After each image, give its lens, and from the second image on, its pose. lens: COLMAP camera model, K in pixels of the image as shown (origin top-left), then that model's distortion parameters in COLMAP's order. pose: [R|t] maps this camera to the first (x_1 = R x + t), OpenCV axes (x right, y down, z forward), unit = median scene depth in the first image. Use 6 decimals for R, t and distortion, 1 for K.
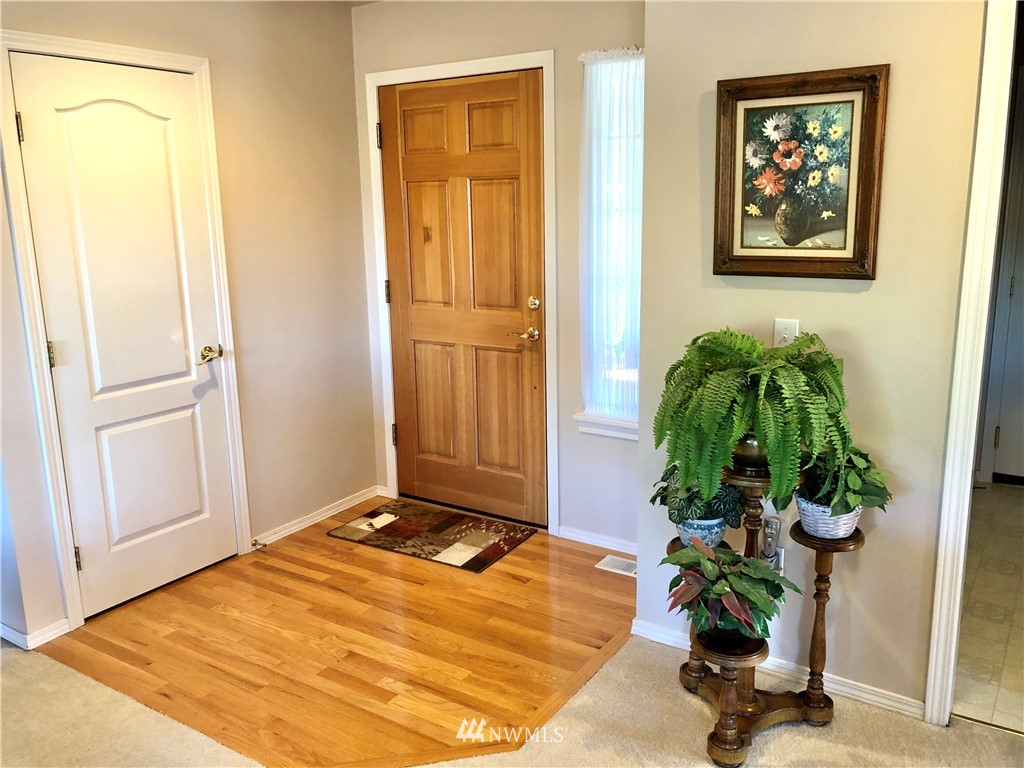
lens RADIAL K [[843.3, 0, 511.3], [0, 843.3, 382.0], [0, 0, 1]] dist [0.017615, -0.014312]
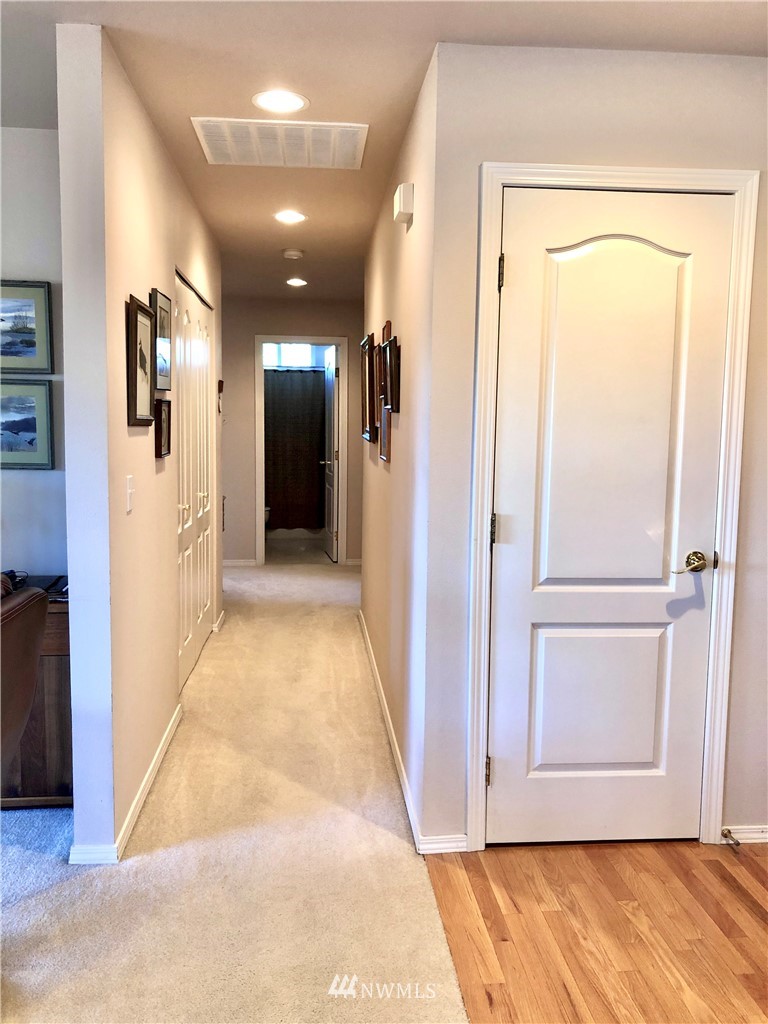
lens RADIAL K [[843.3, 0, 386.7], [0, 843.3, 509.7], [0, 0, 1]] dist [0.017615, -0.014312]
pose [[0.620773, 0.112437, -0.775886, 0.049144], [-0.190703, 0.981593, -0.010332, -0.018762], [0.760442, 0.154378, 0.630789, 0.319929]]
